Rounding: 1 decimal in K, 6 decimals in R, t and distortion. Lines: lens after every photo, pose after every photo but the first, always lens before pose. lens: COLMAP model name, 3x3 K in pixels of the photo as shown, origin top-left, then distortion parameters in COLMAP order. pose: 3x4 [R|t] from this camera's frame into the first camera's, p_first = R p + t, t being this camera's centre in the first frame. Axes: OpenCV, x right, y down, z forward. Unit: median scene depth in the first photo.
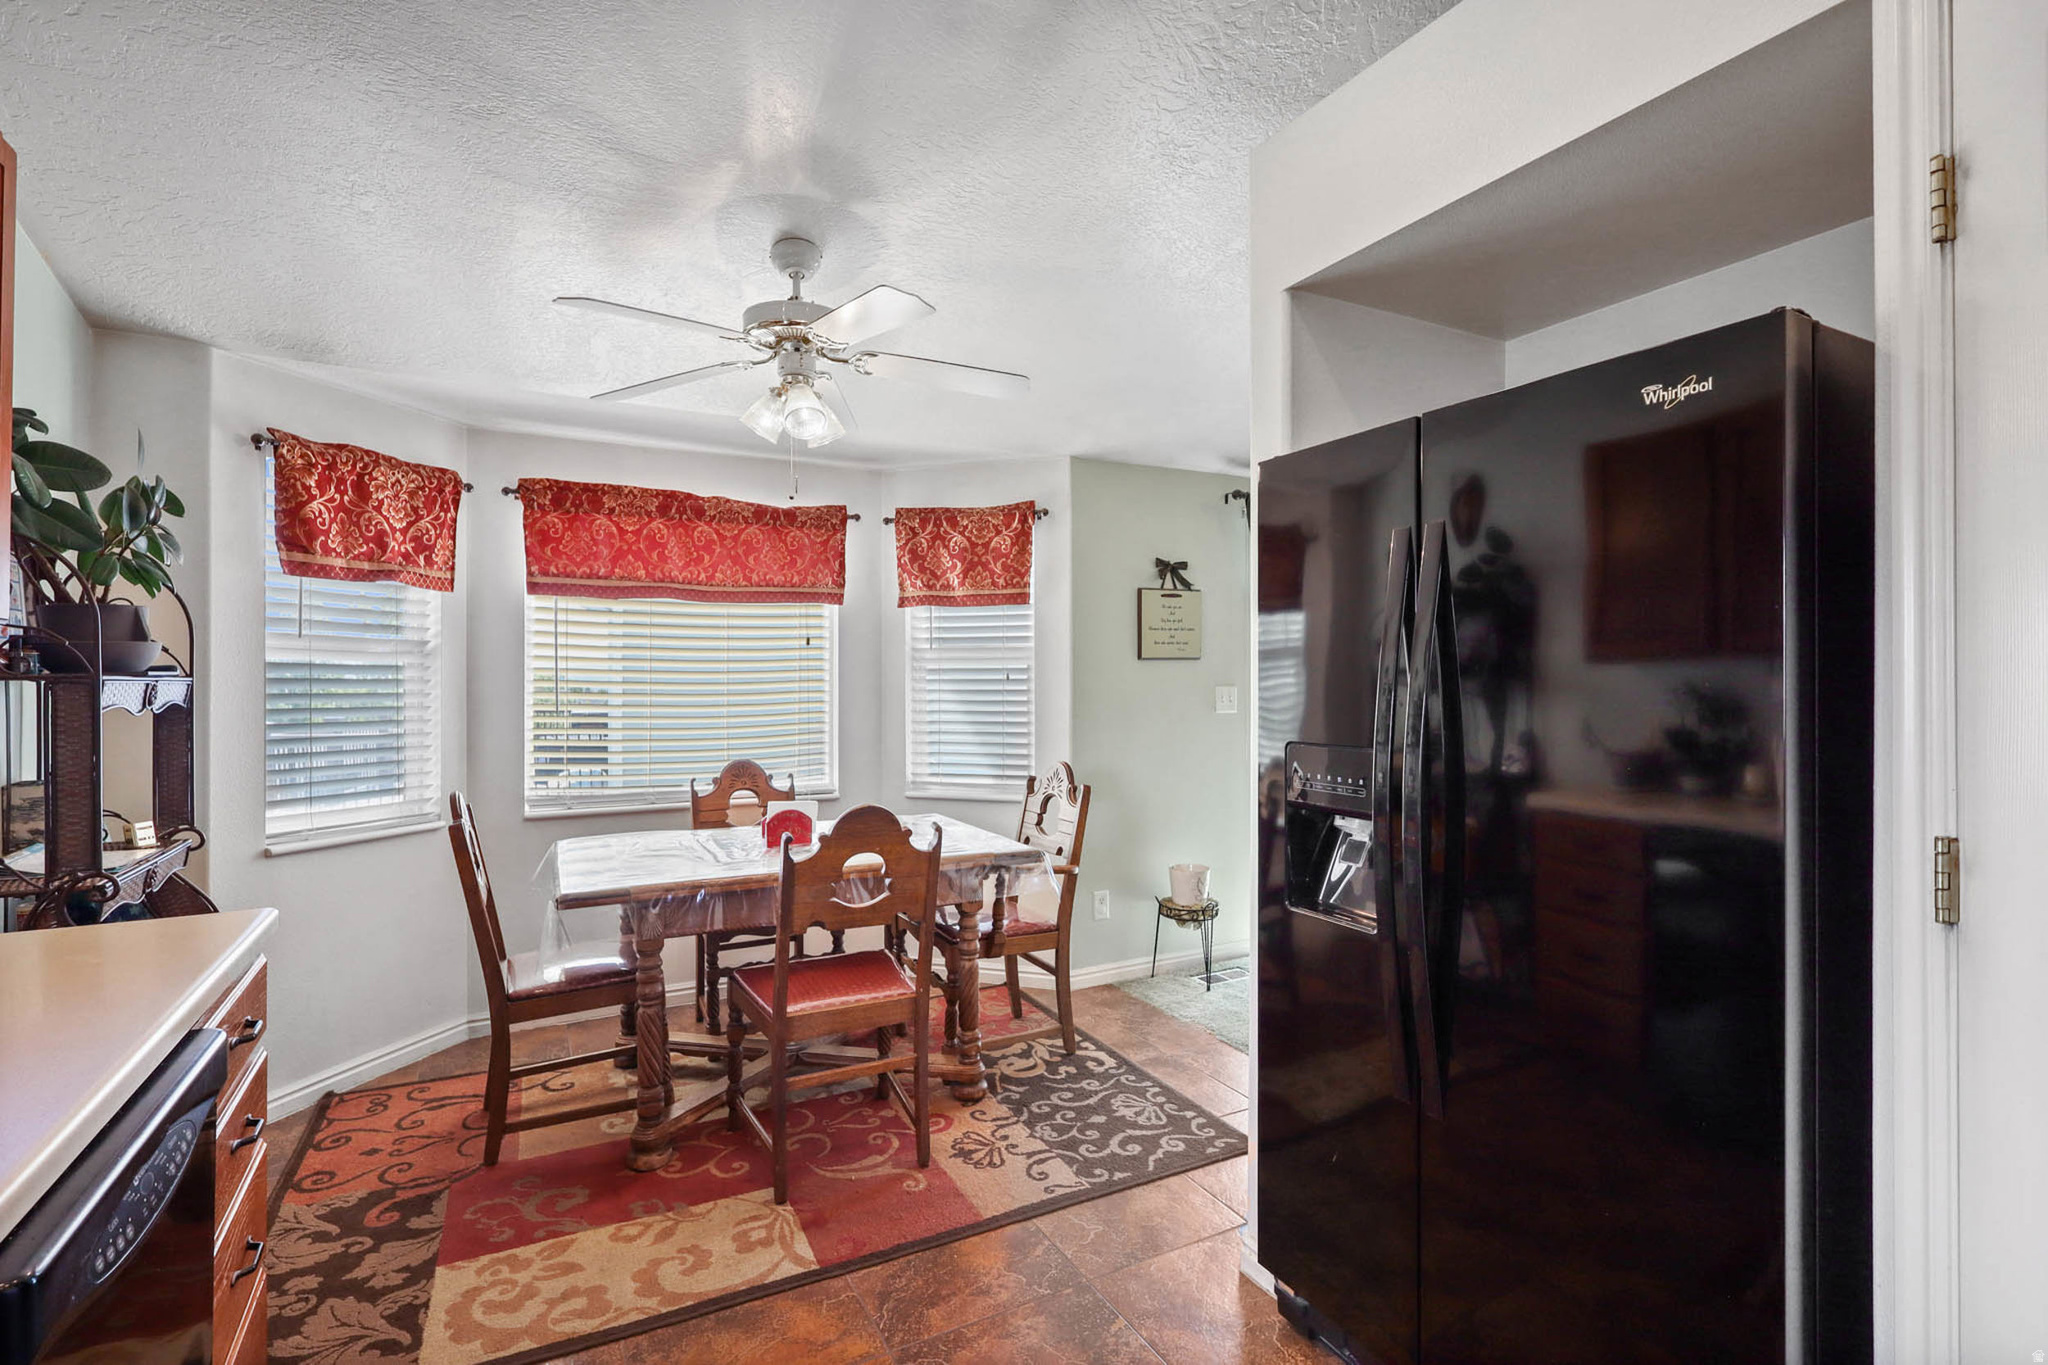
lens RADIAL K [[954.1, 0, 1006.4], [0, 954.1, 685.9], [0, 0, 1]] dist [-0.012532, 0.003476]
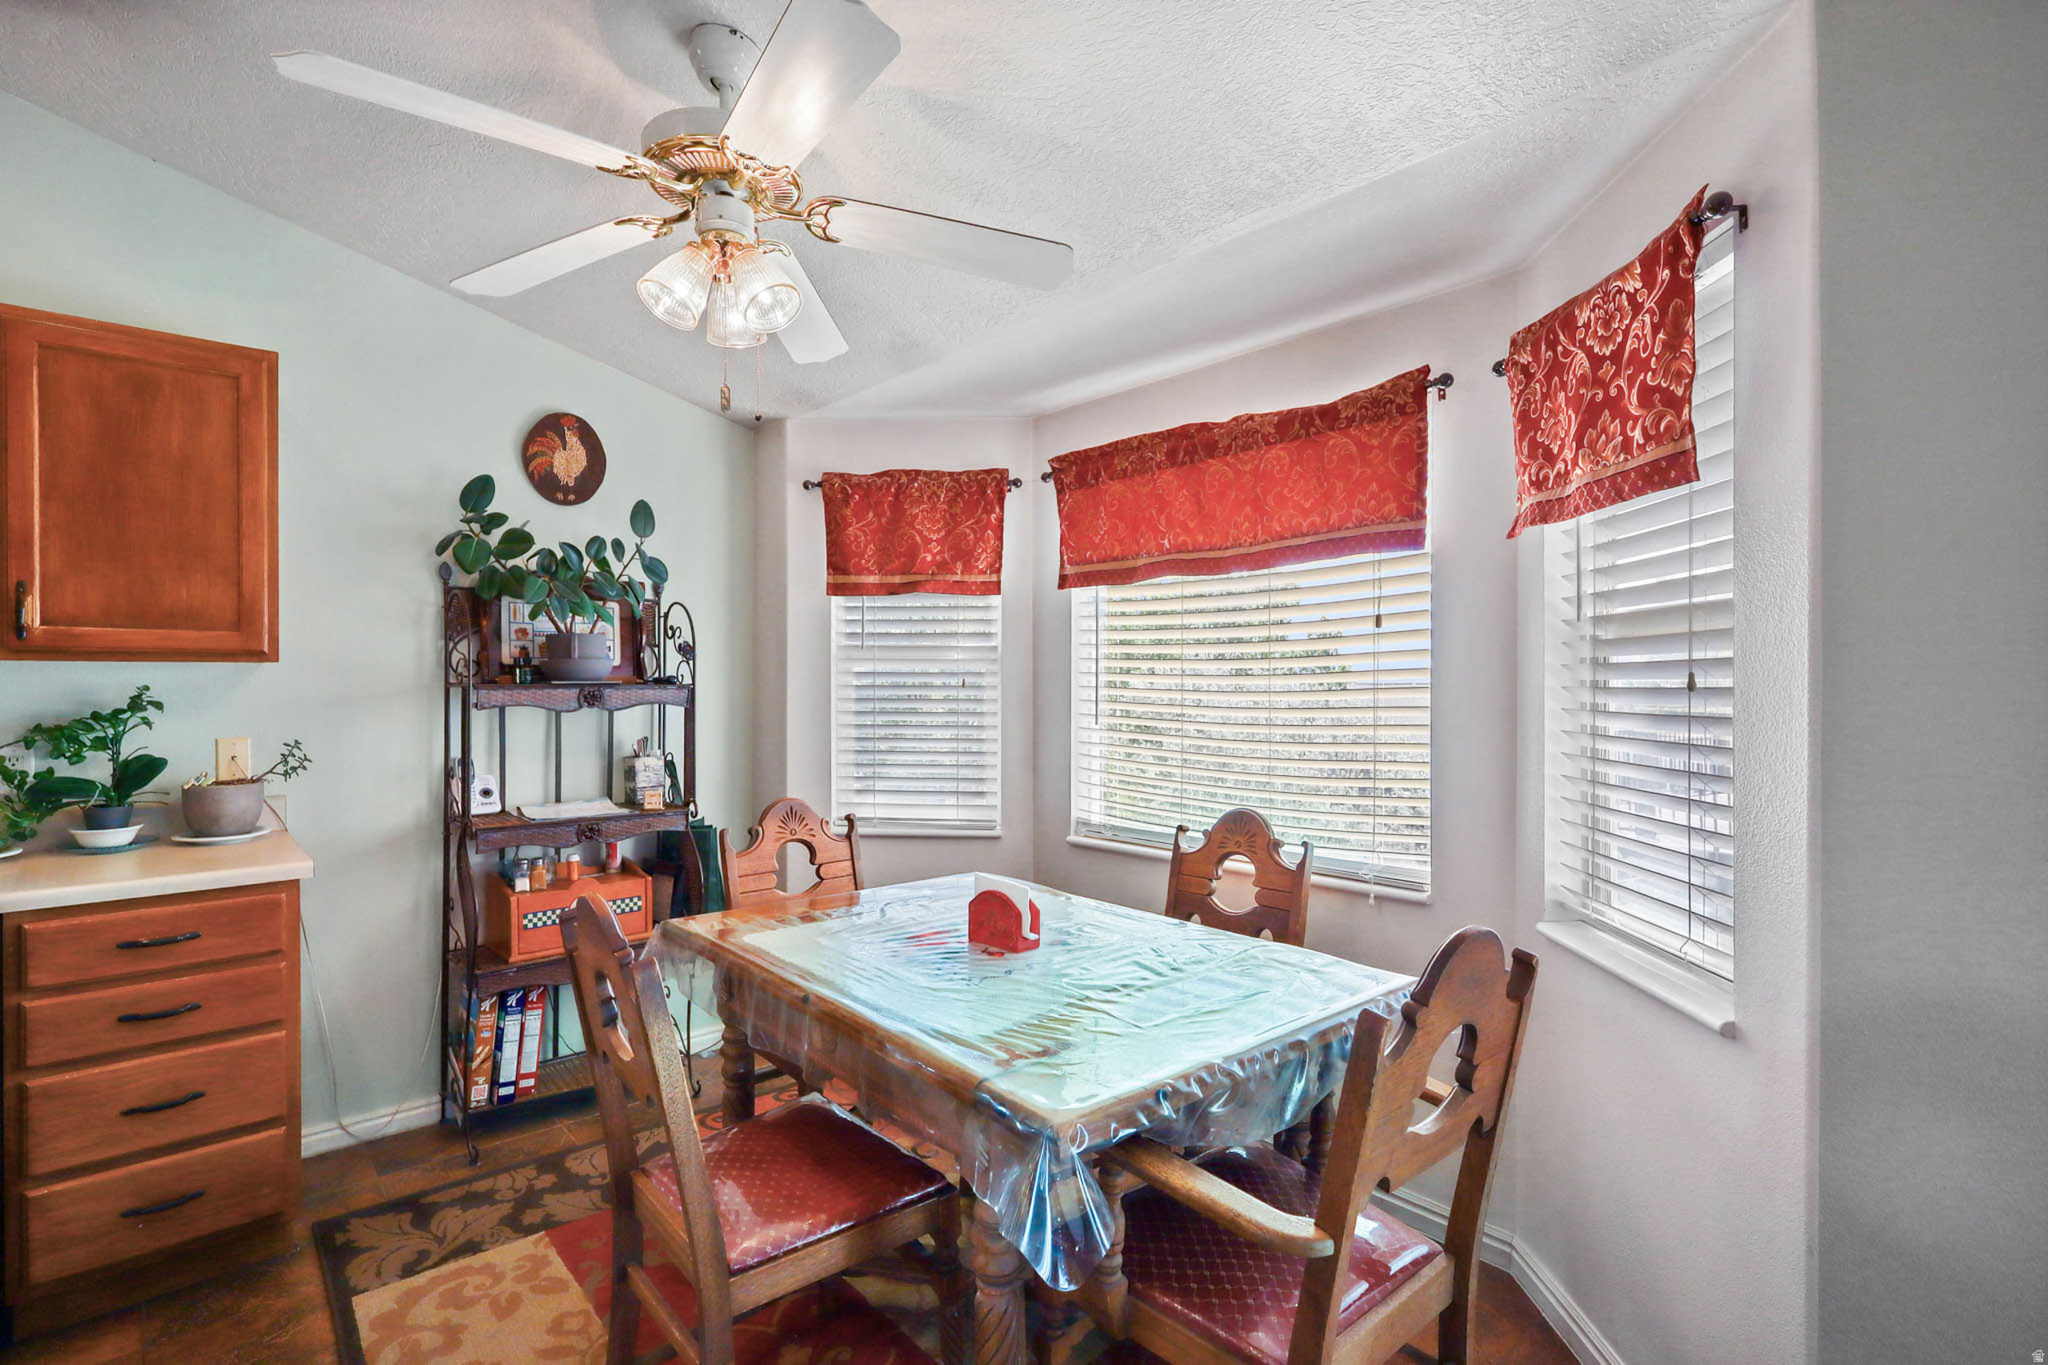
lens RADIAL K [[954.1, 0, 1012.1], [0, 954.1, 686.6], [0, 0, 1]] dist [-0.012532, 0.003476]
pose [[0.249110, 0.002389, -0.968472, 0.394477], [-0.006545, 0.999978, 0.000783, -0.007406], [0.968453, 0.006143, 0.249120, 0.852239]]
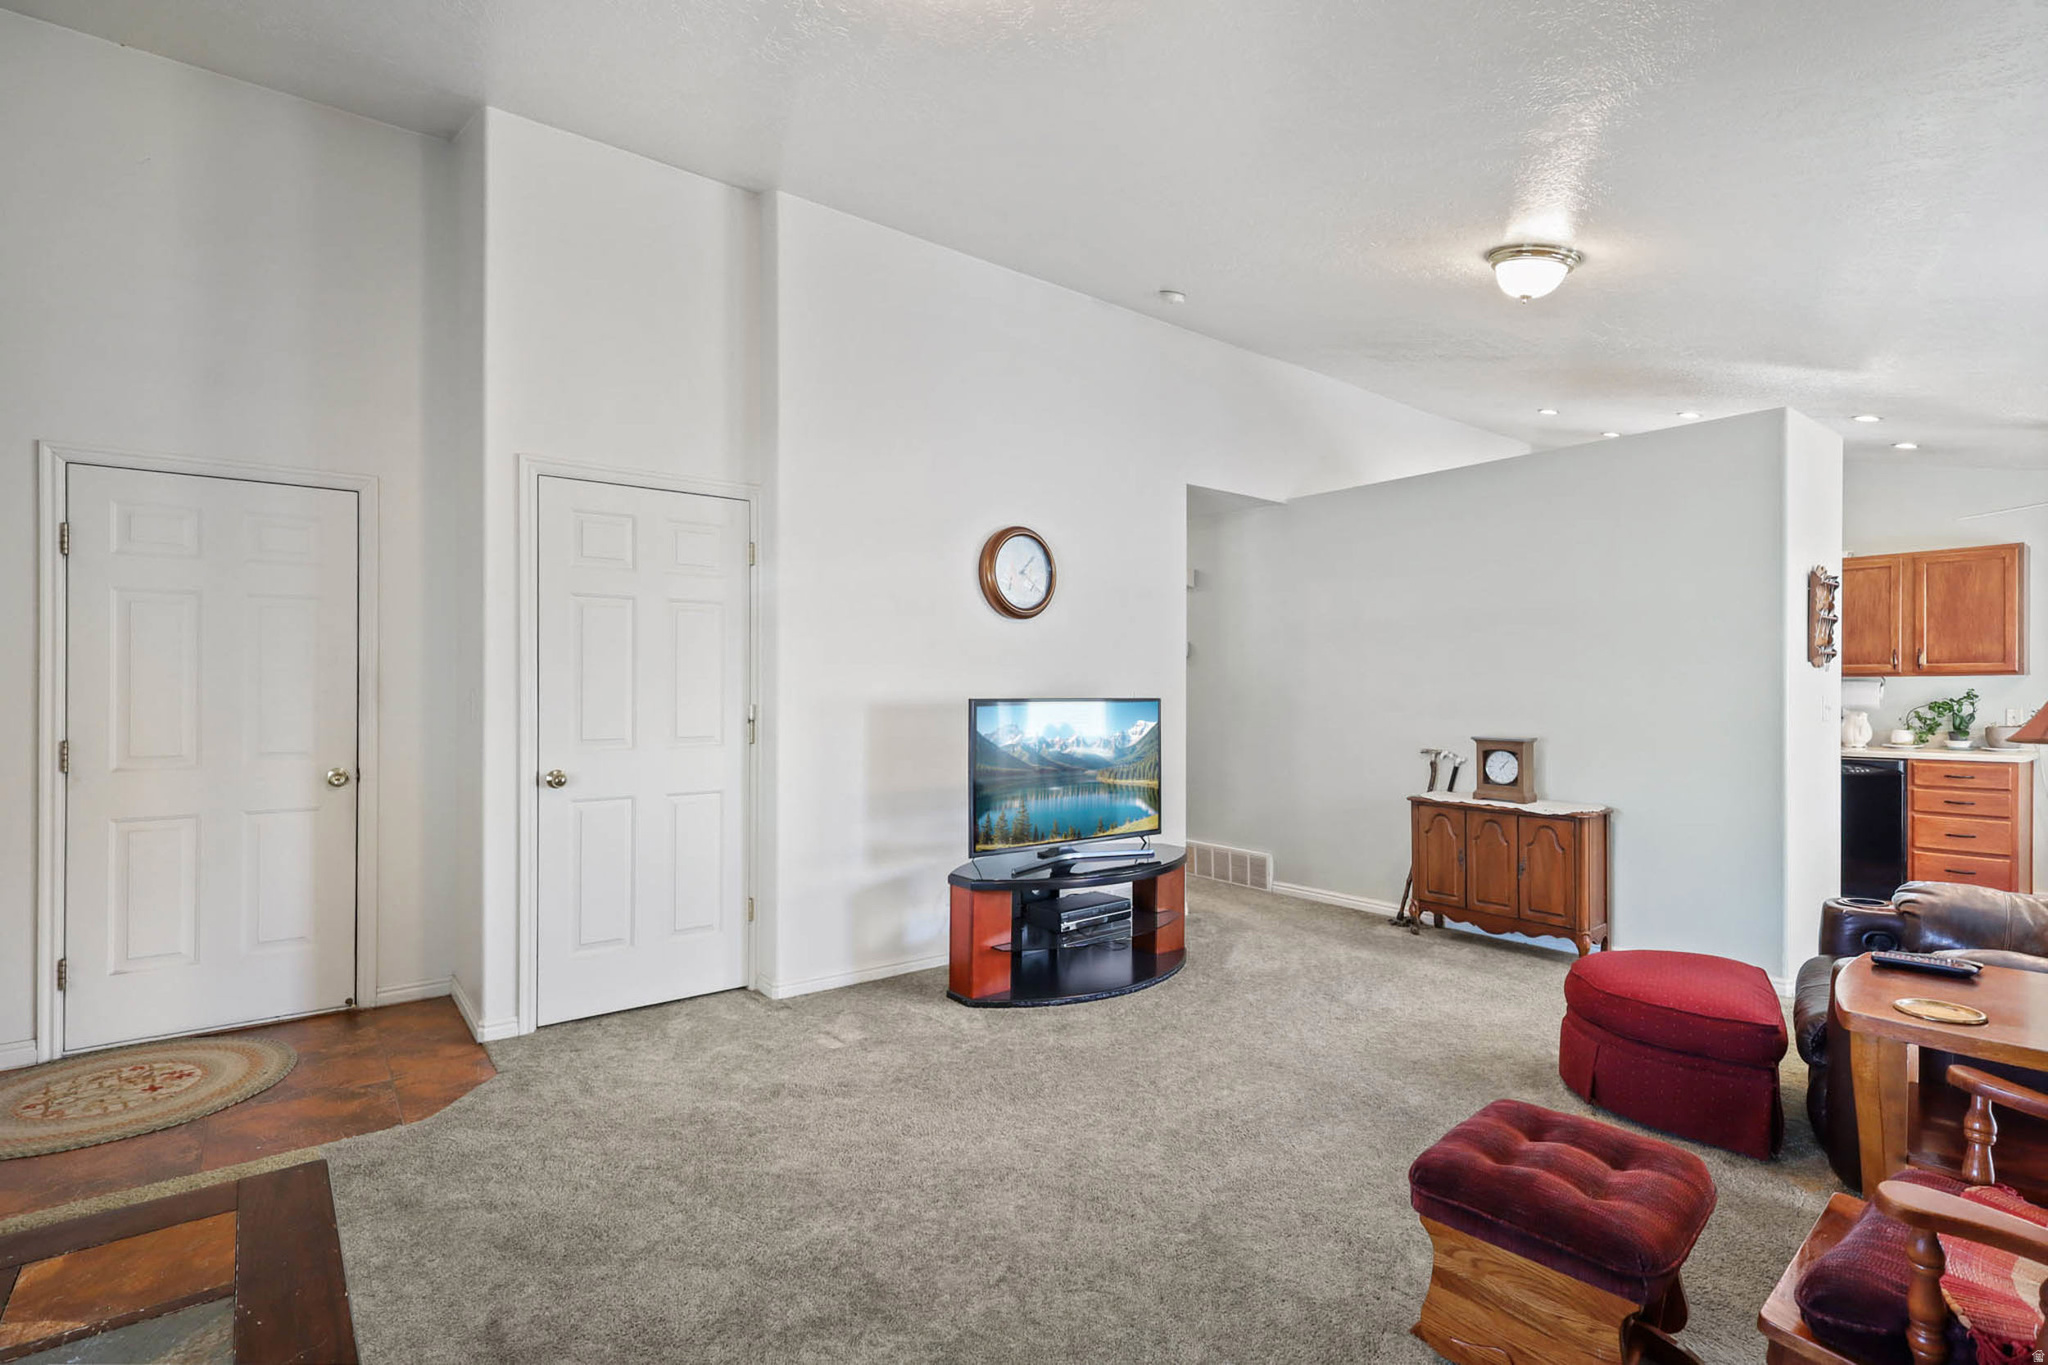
lens RADIAL K [[954.1, 0, 1036.8], [0, 954.1, 696.9], [0, 0, 1]] dist [-0.012532, 0.003476]
pose [[-0.983860, -0.000173, -0.178941, 1.660825], [-0.002056, 0.999944, 0.010335, 0.004342], [0.178929, 0.010536, -0.983806, 1.895785]]
